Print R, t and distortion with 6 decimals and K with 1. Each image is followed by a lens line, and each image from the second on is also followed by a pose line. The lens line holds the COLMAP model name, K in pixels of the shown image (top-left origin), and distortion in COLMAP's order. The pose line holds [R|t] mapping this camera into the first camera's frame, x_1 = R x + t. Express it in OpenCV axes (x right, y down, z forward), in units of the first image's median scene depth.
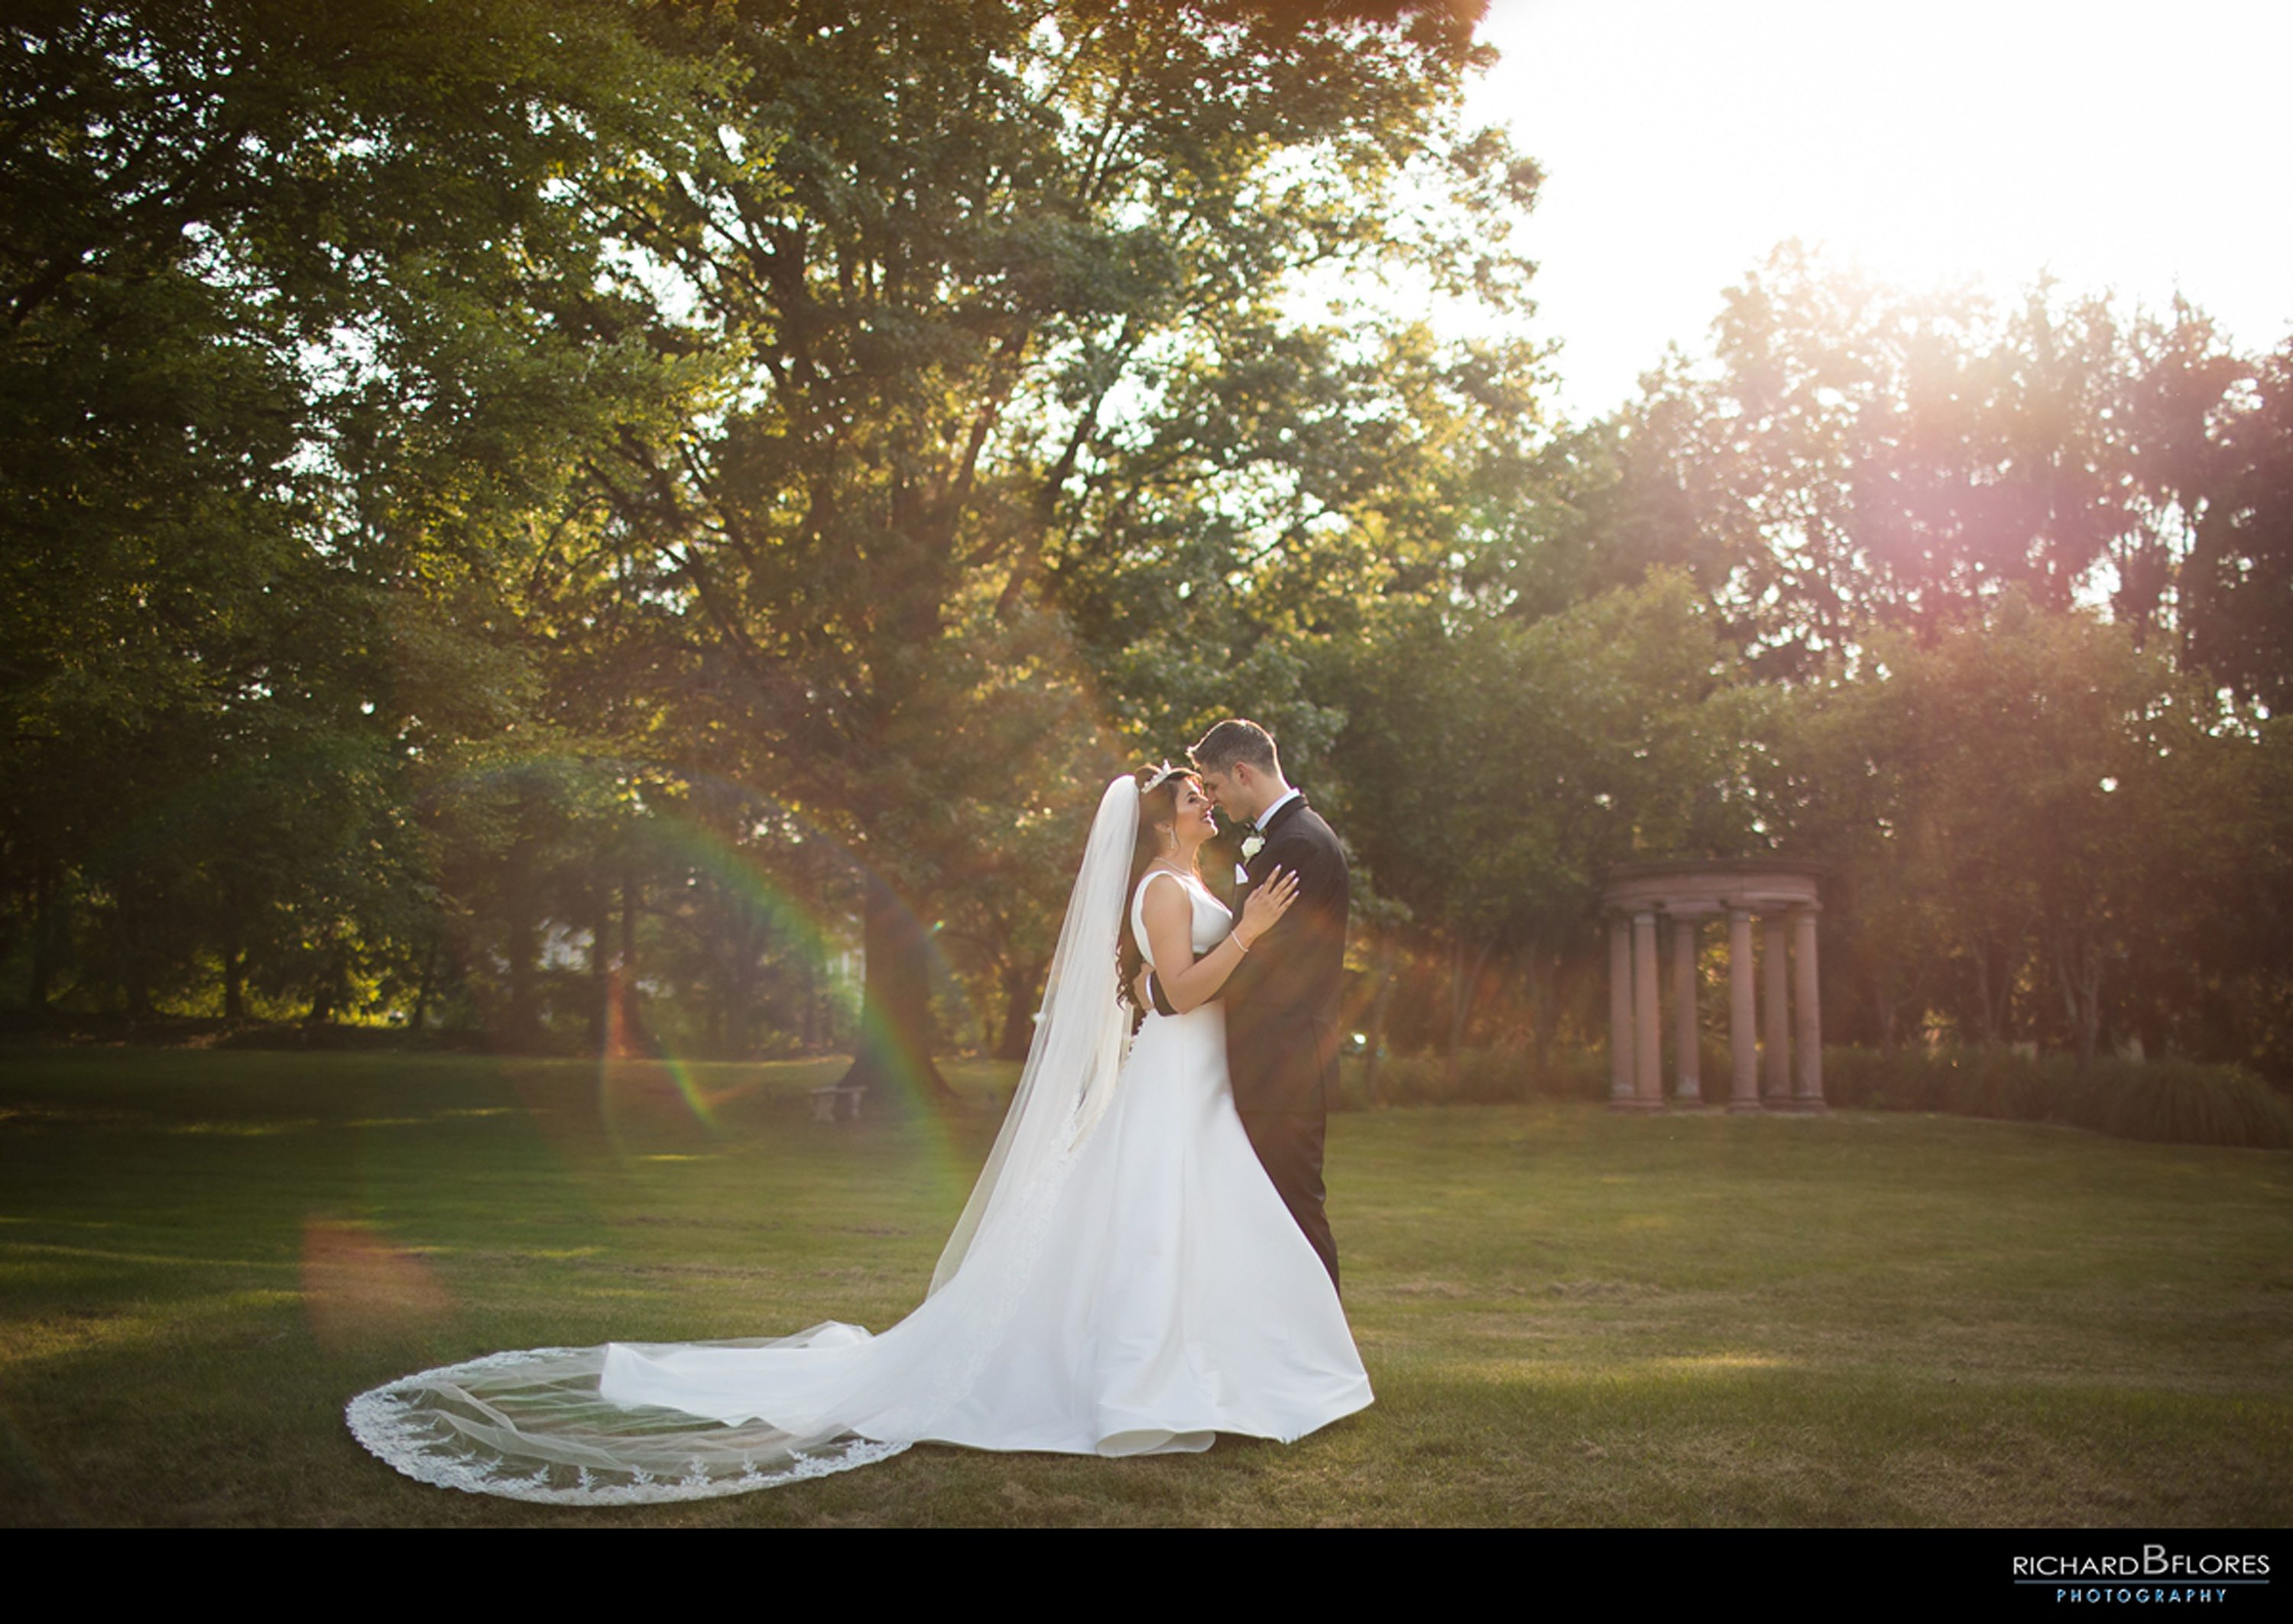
lens RADIAL K [[2339.8, 0, 1165.7], [0, 2339.8, 750.0], [0, 0, 1]] dist [-0.074690, 0.015591]
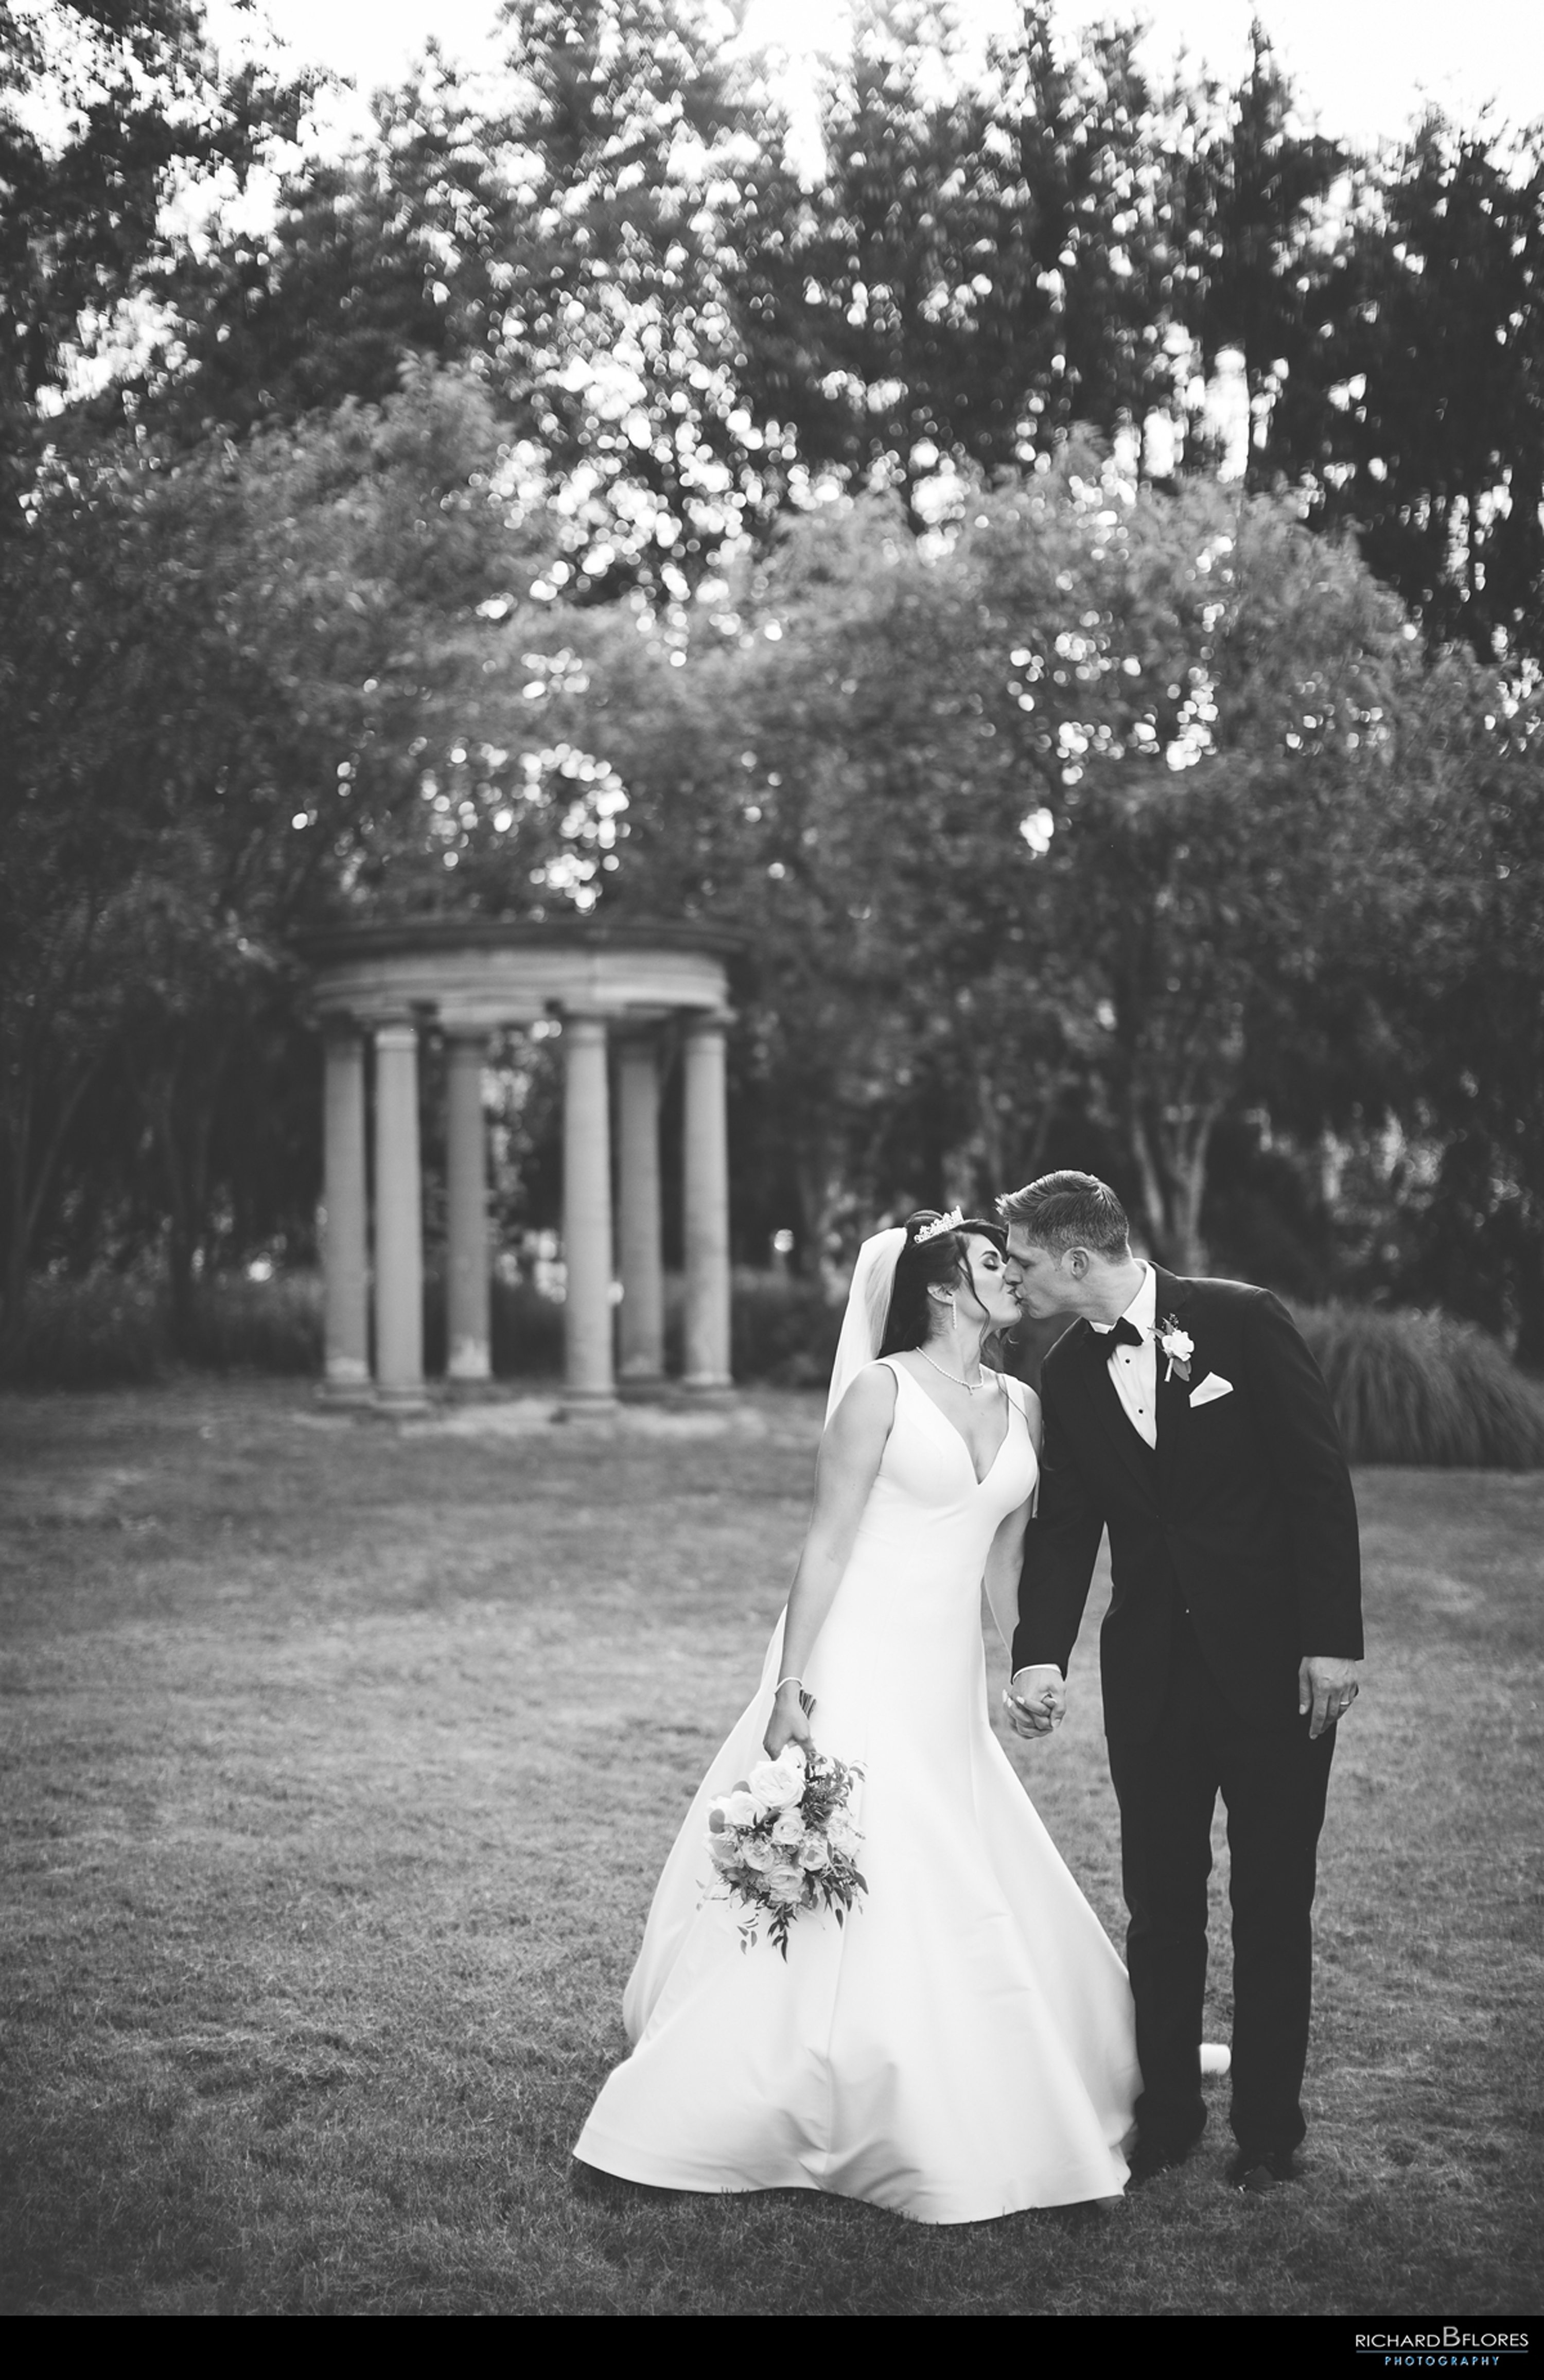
lens RADIAL K [[3389.9, 0, 809.2], [0, 3389.9, 1188.0], [0, 0, 1]] dist [-0.191001, 0.372614]
pose [[0.941090, -0.005433, 0.338112, 0.035428], [-0.036238, 0.992493, 0.116813, 0.013674], [-0.336208, -0.122184, 0.933828, 0.234893]]
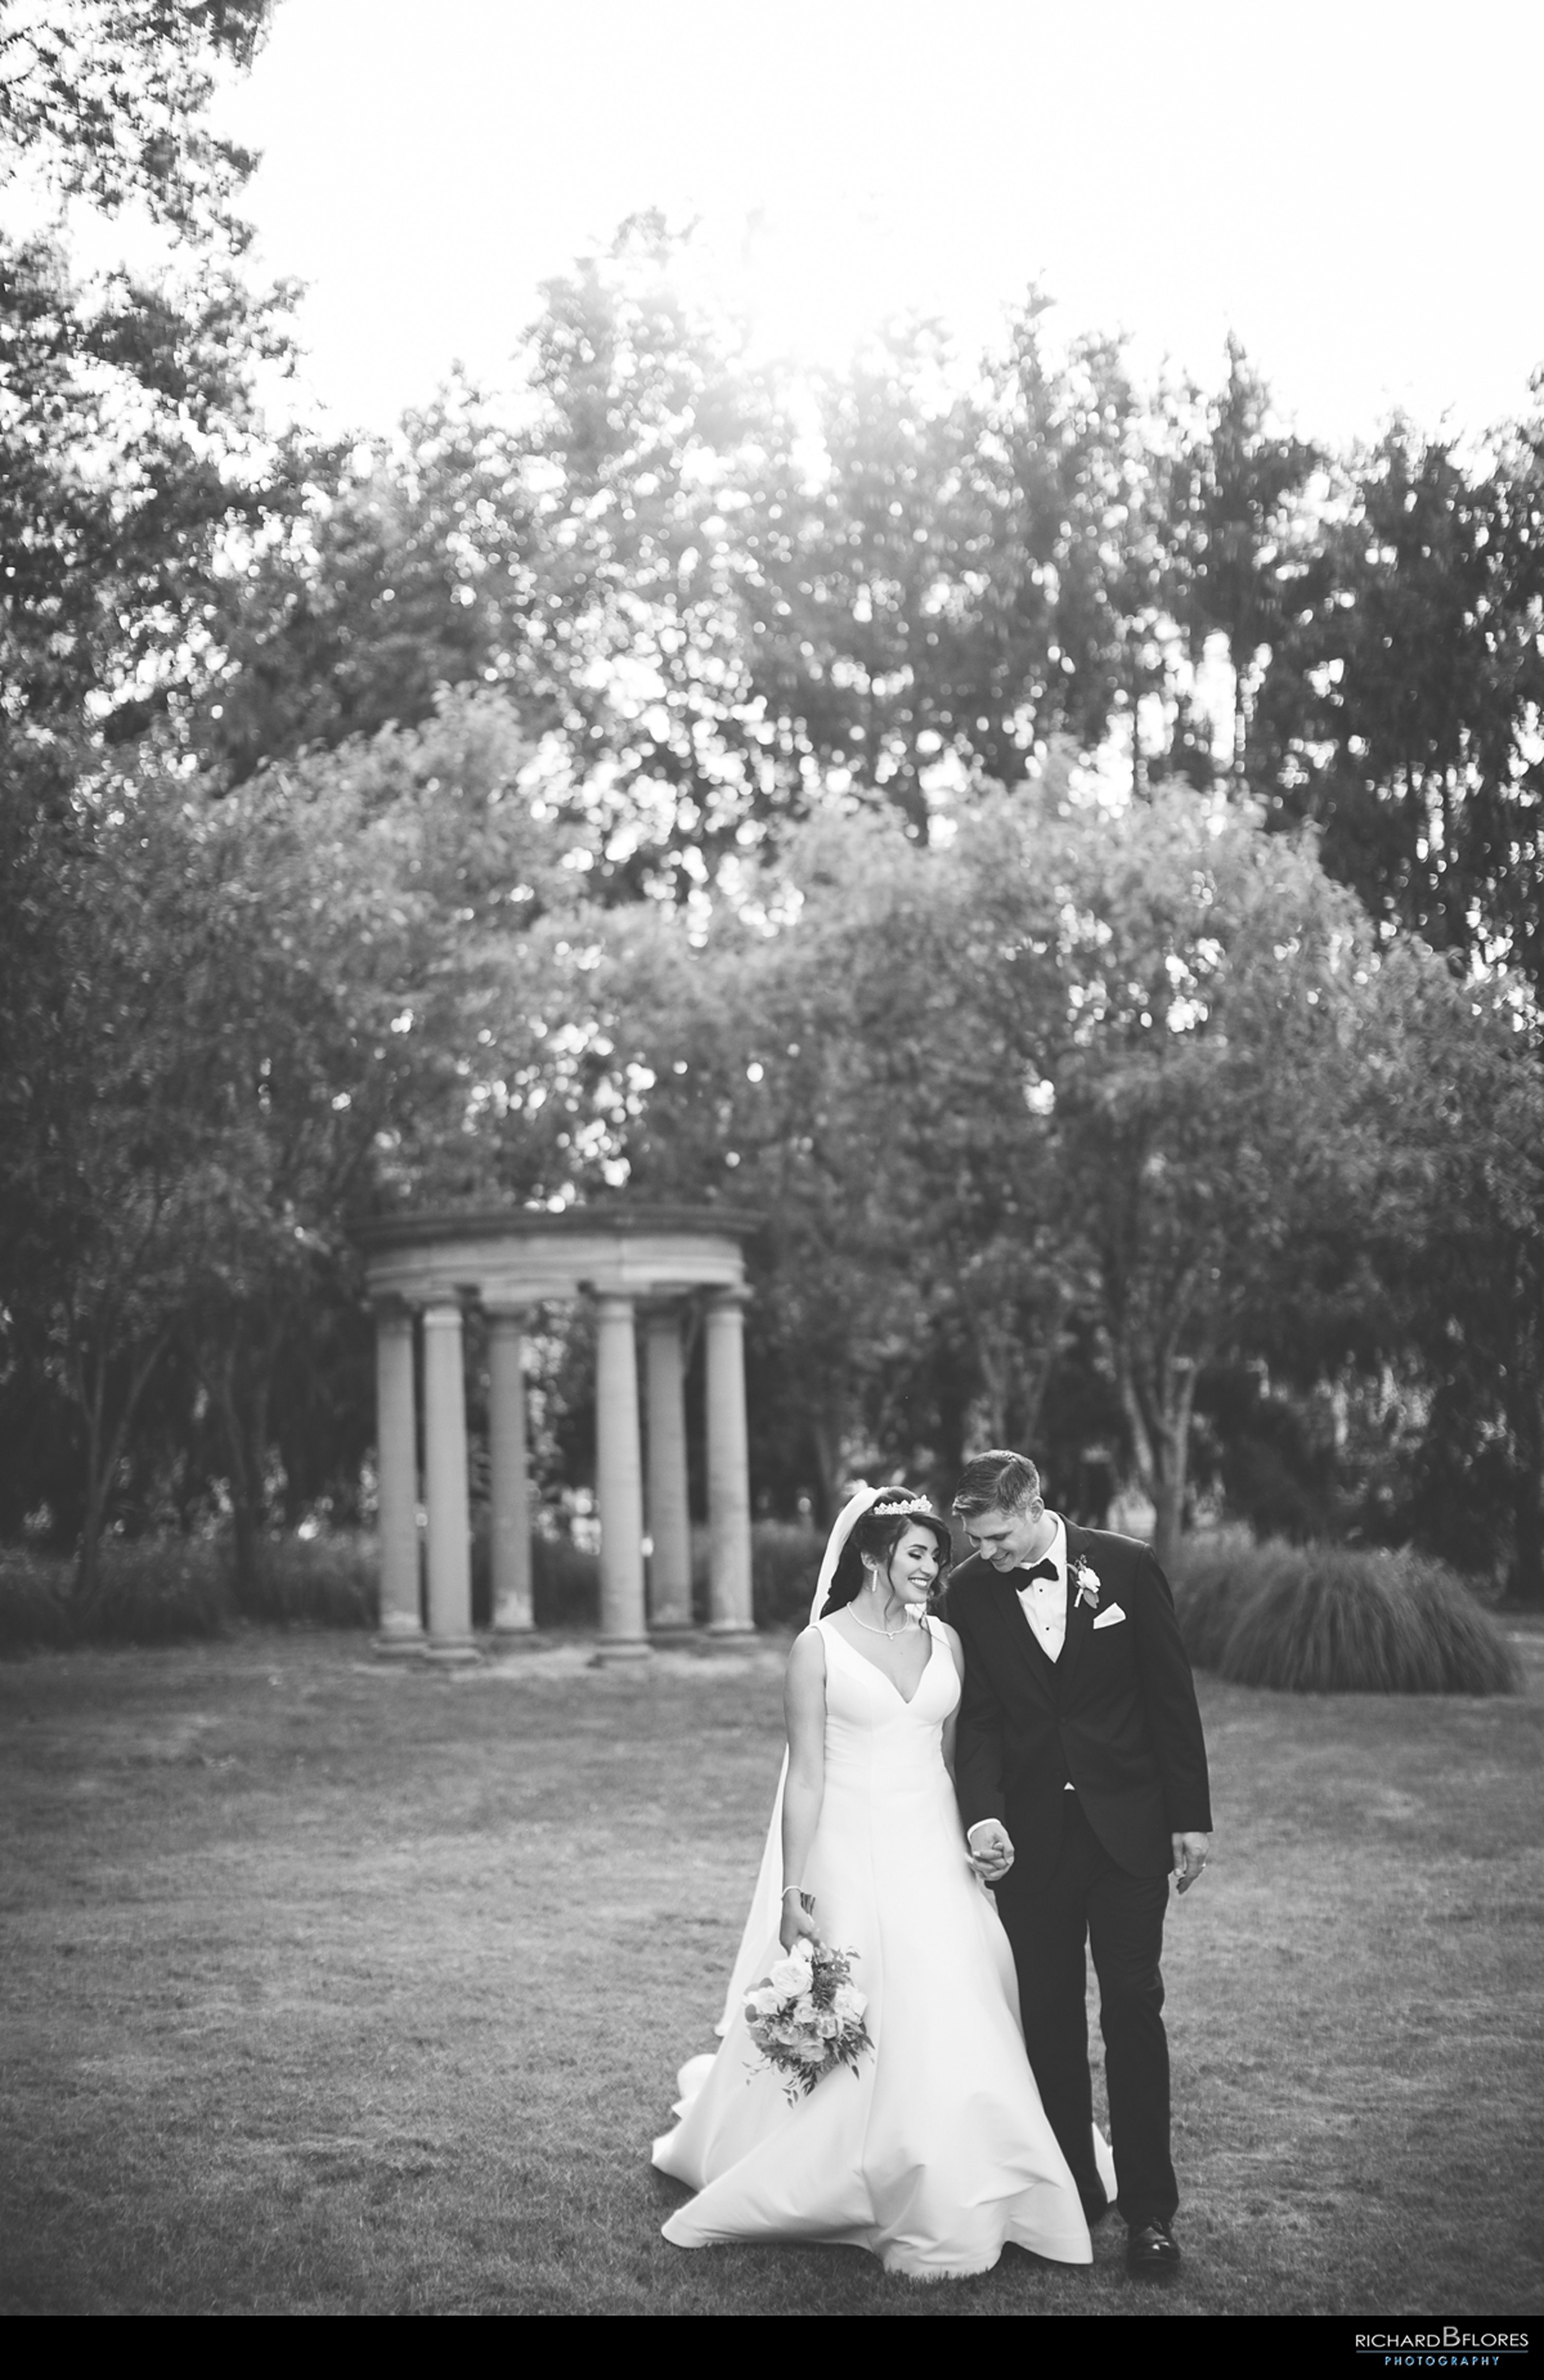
lens RADIAL K [[3389.9, 0, 809.2], [0, 3389.9, 1188.0], [0, 0, 1]] dist [-0.191001, 0.372614]
pose [[0.944326, 0.001159, 0.329008, 0.020364], [-0.016486, 0.998904, 0.043800, 0.004872], [-0.328597, -0.046786, 0.943311, 0.180246]]
